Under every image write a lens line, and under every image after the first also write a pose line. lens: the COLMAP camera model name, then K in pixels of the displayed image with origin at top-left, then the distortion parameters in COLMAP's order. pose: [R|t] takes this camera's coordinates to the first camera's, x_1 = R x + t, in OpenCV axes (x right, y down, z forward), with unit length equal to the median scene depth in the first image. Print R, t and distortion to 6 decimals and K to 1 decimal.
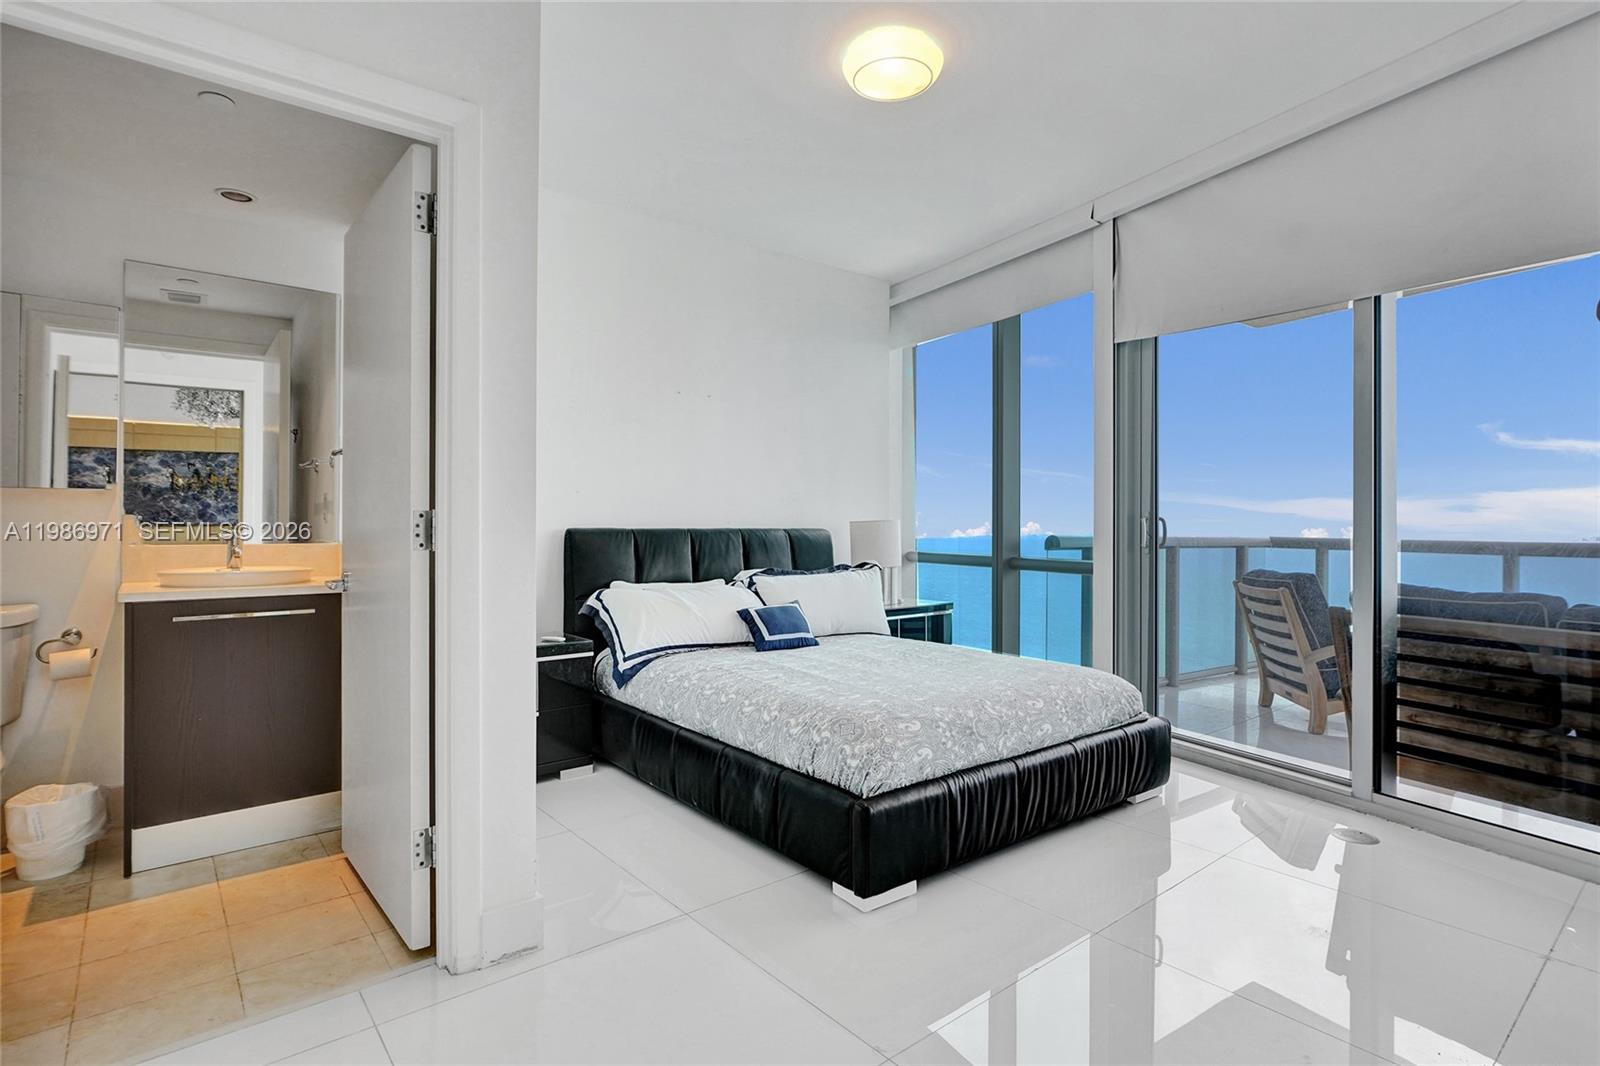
lens RADIAL K [[795.2, 0, 800.7], [0, 795.2, 520.4], [0, 0, 1]] dist [-0.005329, 0.000383]
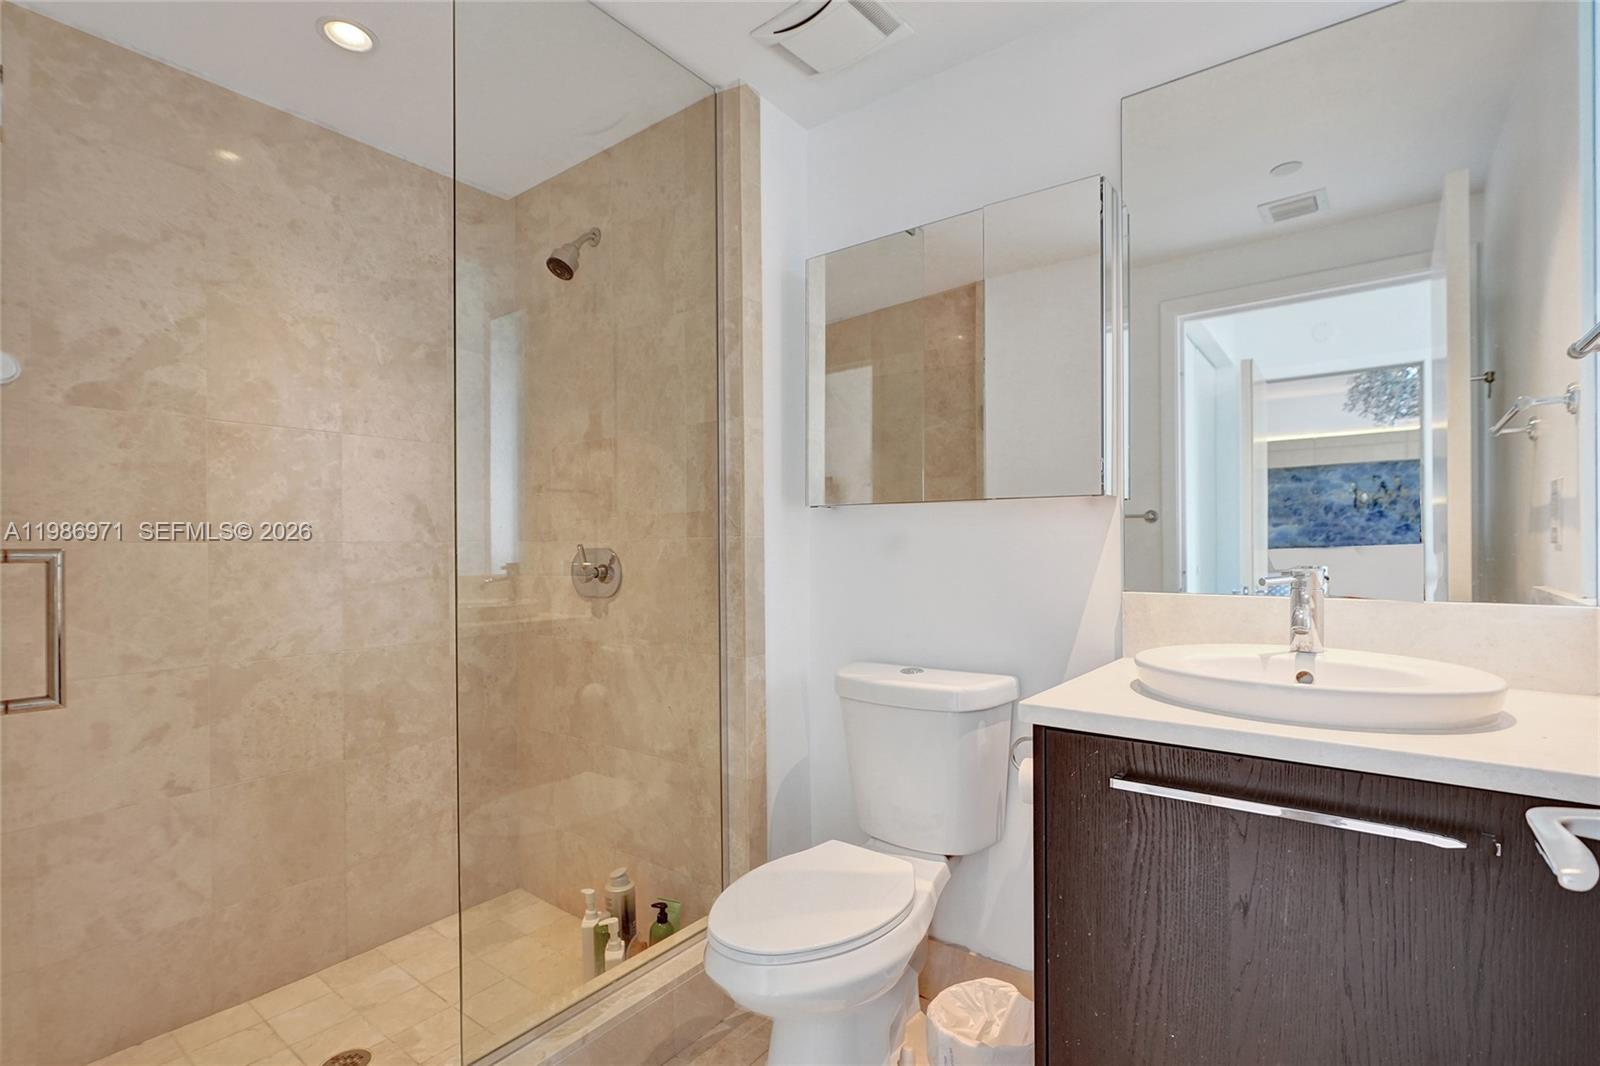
lens RADIAL K [[745.6, 0, 792.3], [0, 745.6, 541.9], [0, 0, 1]] dist [-0.003558, -0.000252]
pose [[0.220441, -0.007976, -0.975368, -0.293620], [0.011853, 0.999915, -0.005498, -0.004202], [0.975328, -0.010349, 0.220517, 0.503458]]
